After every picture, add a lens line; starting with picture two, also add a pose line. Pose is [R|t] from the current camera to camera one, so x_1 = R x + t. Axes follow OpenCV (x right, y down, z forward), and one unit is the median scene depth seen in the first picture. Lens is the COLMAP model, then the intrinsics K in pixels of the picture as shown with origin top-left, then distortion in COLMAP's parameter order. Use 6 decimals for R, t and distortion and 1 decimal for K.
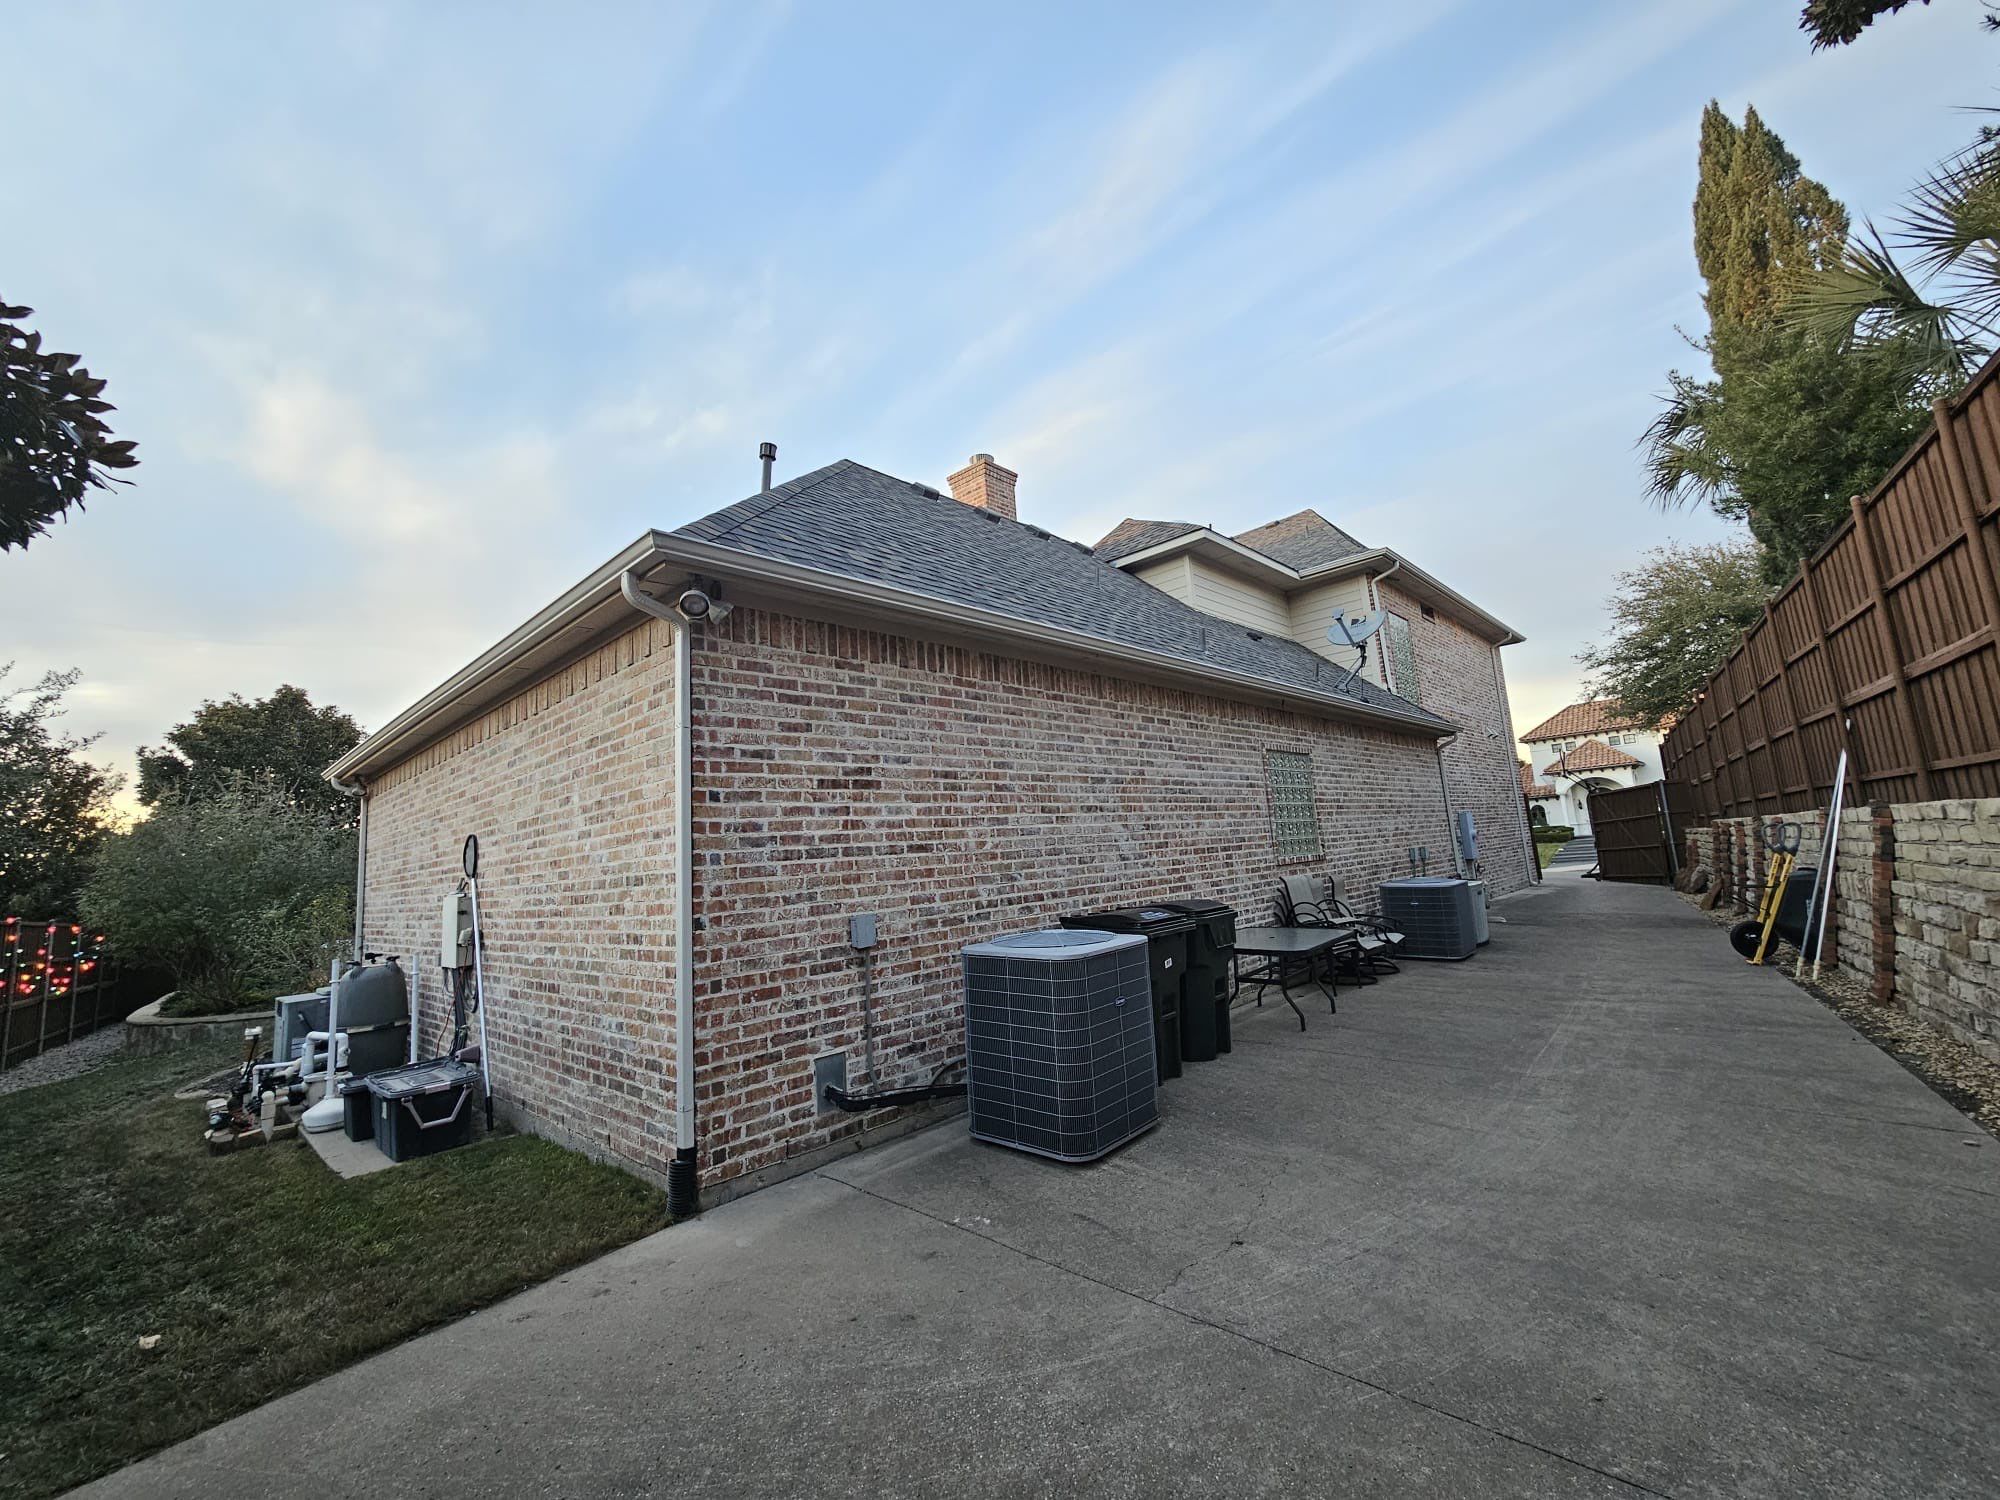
lens RADIAL K [[817.5, 0, 1005.5], [0, 817.5, 738.2], [0, 0, 1]] dist [0.001594, 0.000079]
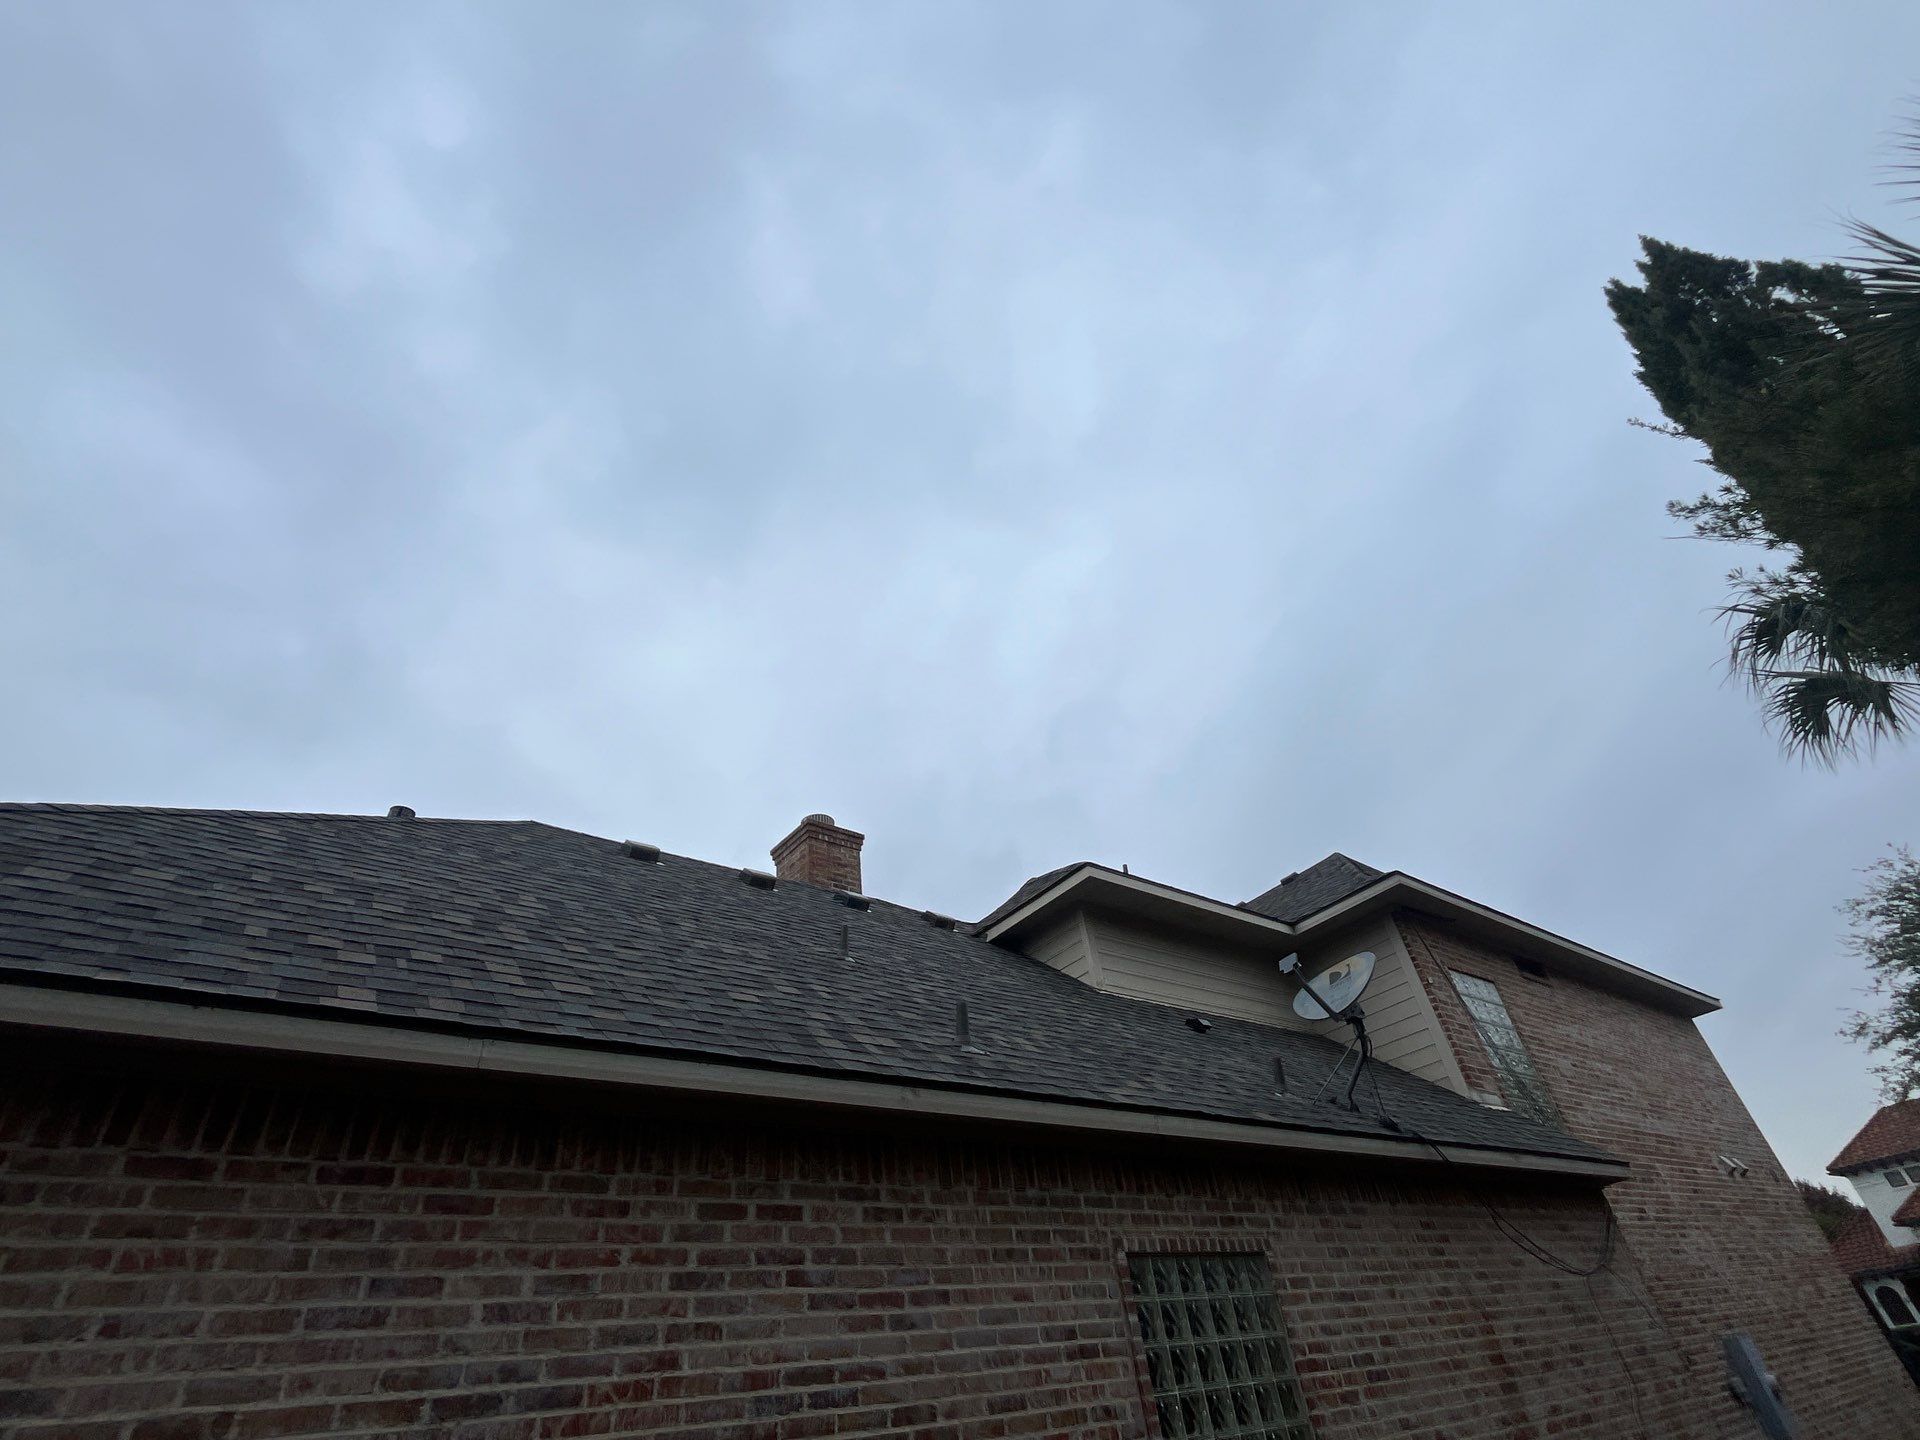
lens RADIAL K [[907.0, 0, 956.2], [0, 907.0, 729.7], [0, 0, 1]] dist [-0.000701, 0.000342]
pose [[0.984855, -0.133074, -0.111139, 0.258672], [0.063653, 0.873767, -0.482161, -0.003739], [0.161273, 0.467784, 0.869005, 0.313983]]
